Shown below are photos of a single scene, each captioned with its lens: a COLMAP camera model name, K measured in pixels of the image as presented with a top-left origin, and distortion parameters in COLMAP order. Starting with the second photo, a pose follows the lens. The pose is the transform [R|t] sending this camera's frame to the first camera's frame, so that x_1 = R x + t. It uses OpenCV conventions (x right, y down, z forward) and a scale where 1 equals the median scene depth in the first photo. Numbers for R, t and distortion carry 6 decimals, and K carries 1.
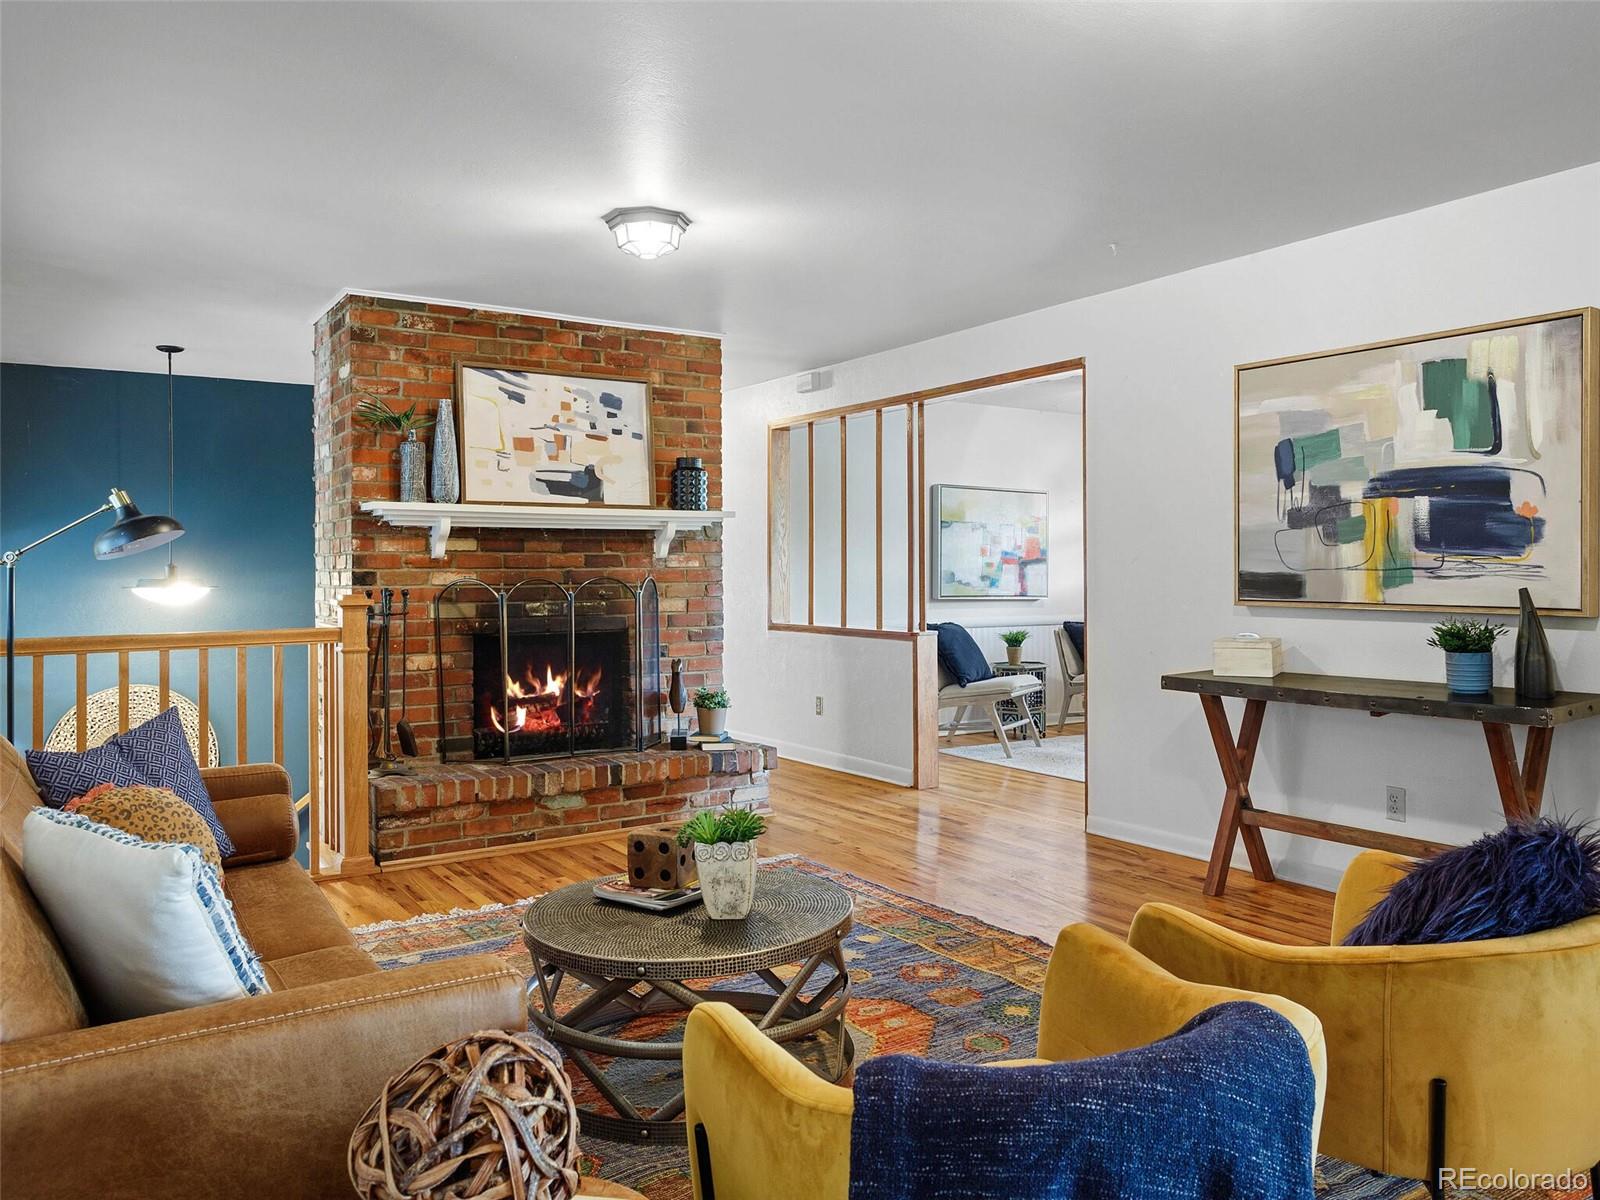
lens RADIAL K [[1167.4, 0, 816.0], [0, 1167.4, 571.4], [0, 0, 1]] dist [-0.015810, 0.006847]
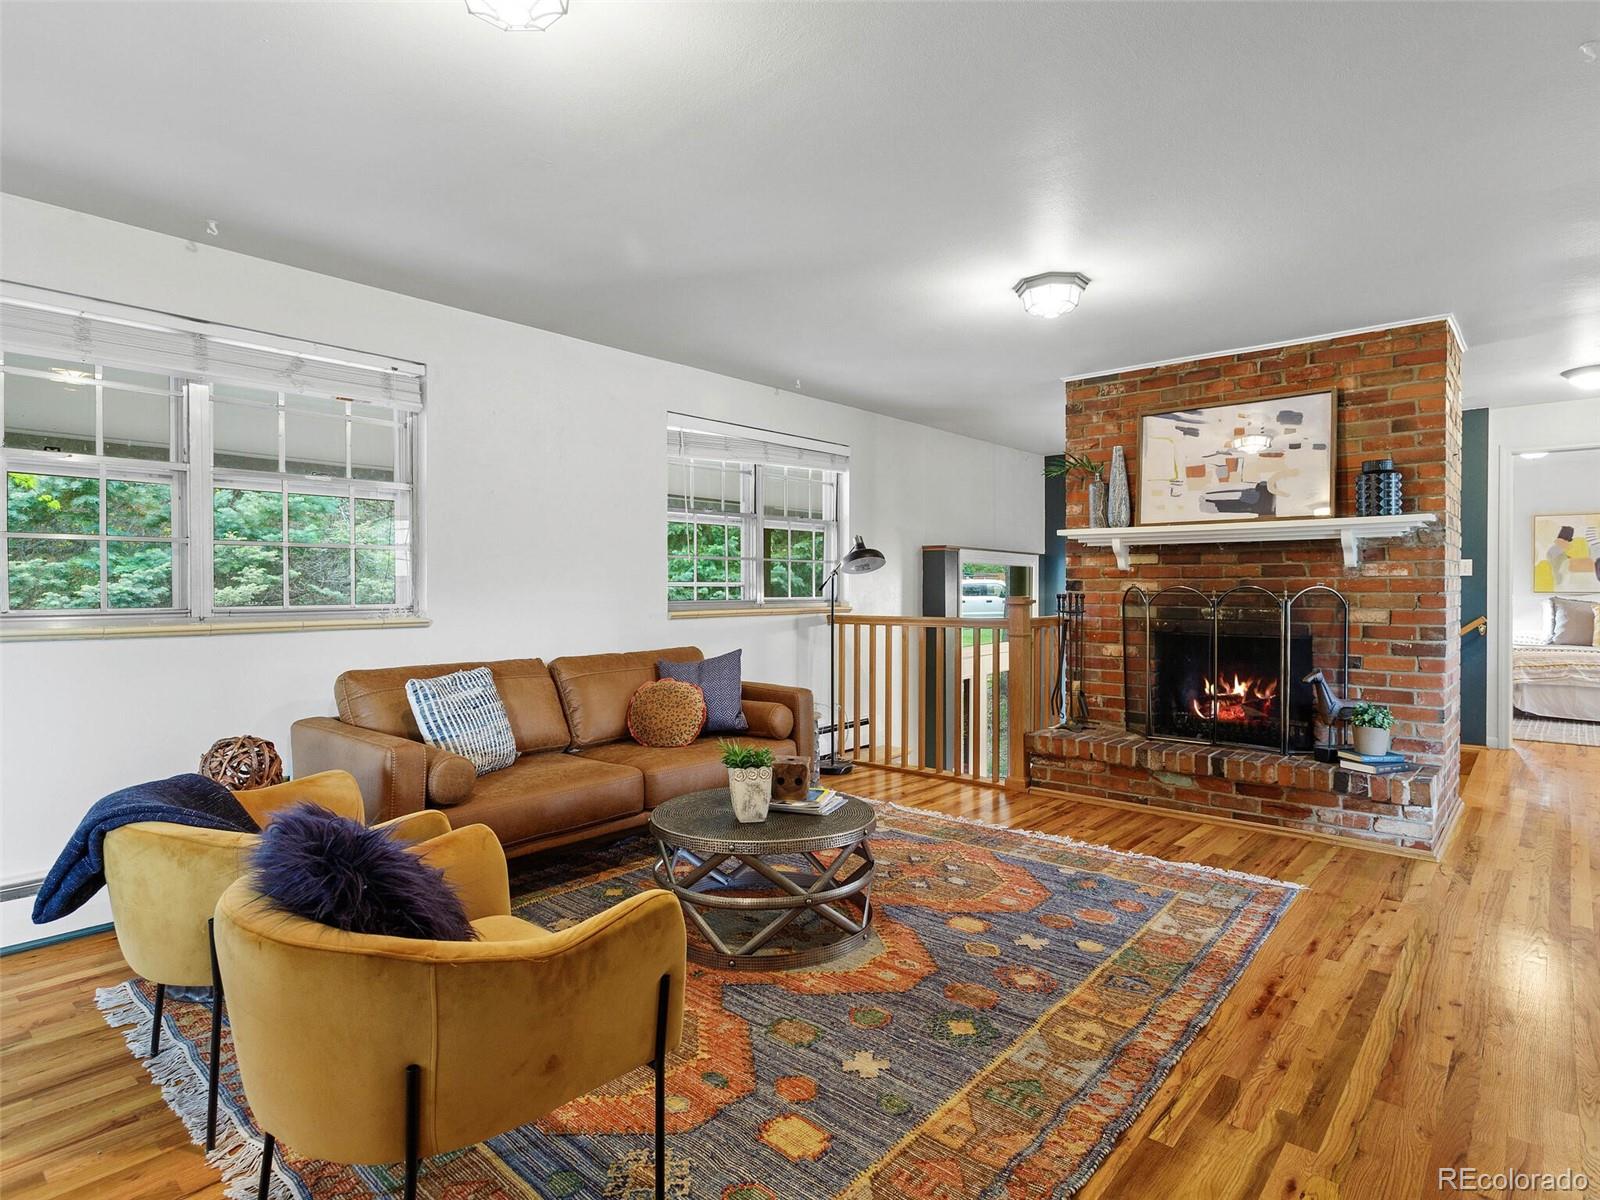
lens RADIAL K [[862.2, 0, 792.2], [0, 862.2, 587.8], [0, 0, 1]] dist [0.000874, 0.004485]
pose [[0.250597, 0.008217, -0.968057, 0.525763], [-0.000153, 0.999964, 0.008448, 0.000088], [0.968092, -0.001969, 0.250589, 0.426114]]
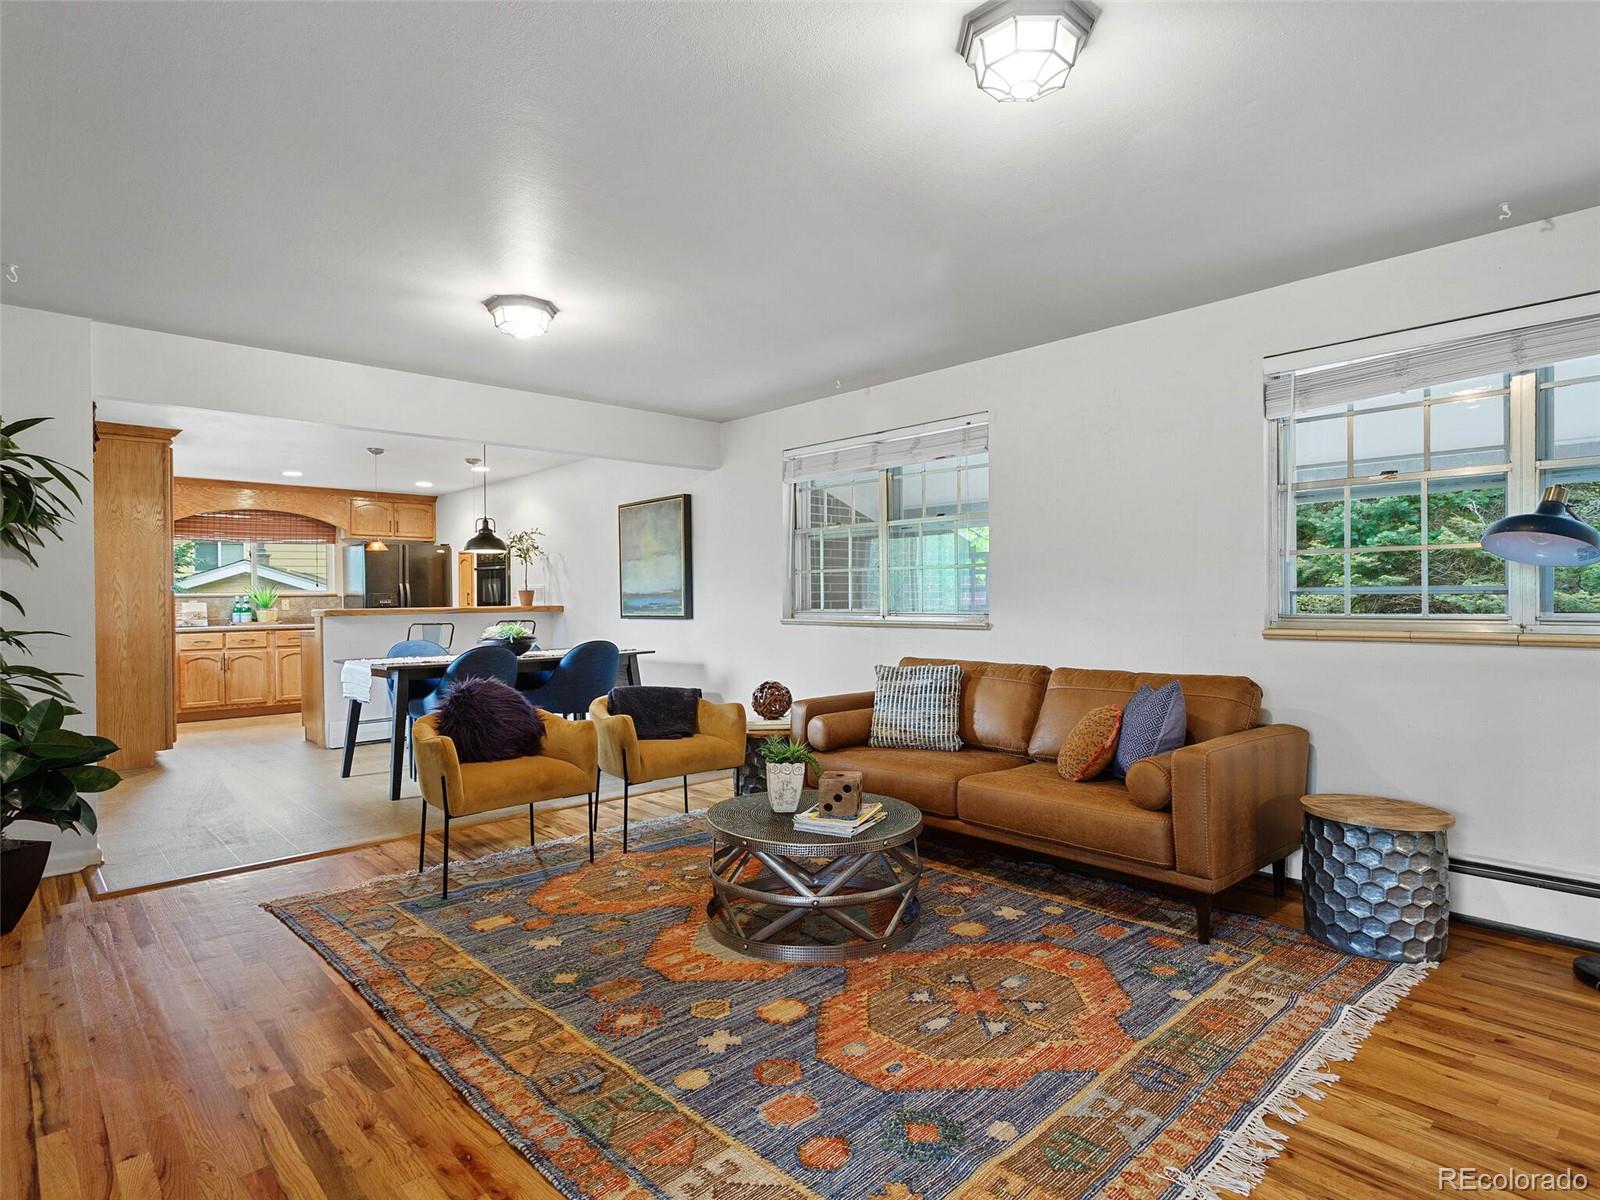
lens RADIAL K [[862.2, 0, 810.0], [0, 862.2, 599.5], [0, 0, 1]] dist [0.000874, 0.004485]
pose [[-0.986270, 0.015772, -0.164386, 0.043069], [0.015257, 0.999874, 0.004393, 0.002027], [0.164434, 0.001825, -0.986386, 1.178181]]
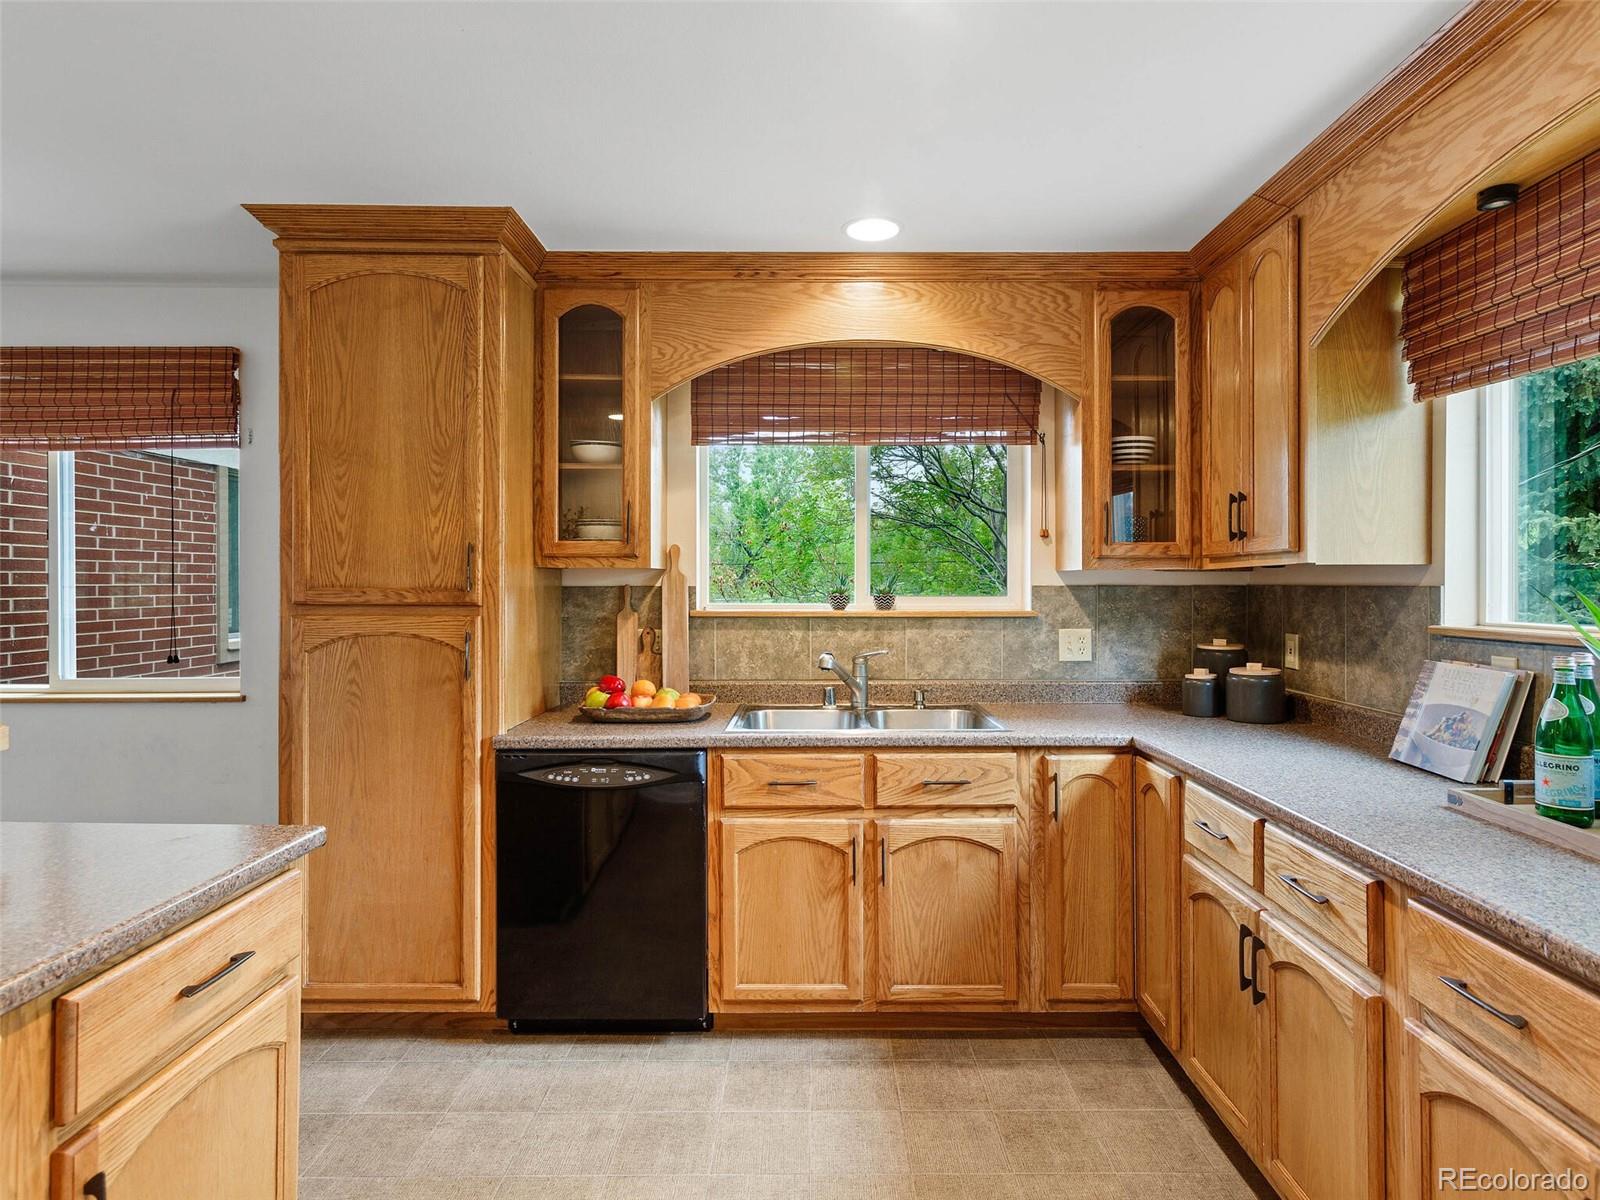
lens RADIAL K [[862.2, 0, 809.3], [0, 862.2, 581.4], [0, 0, 1]] dist [0.000874, 0.004485]
pose [[0.567965, 0.005278, 0.823036, 0.512362], [-0.003378, 0.999986, -0.004082, -0.039017], [-0.823046, -0.000462, 0.567974, -0.774724]]
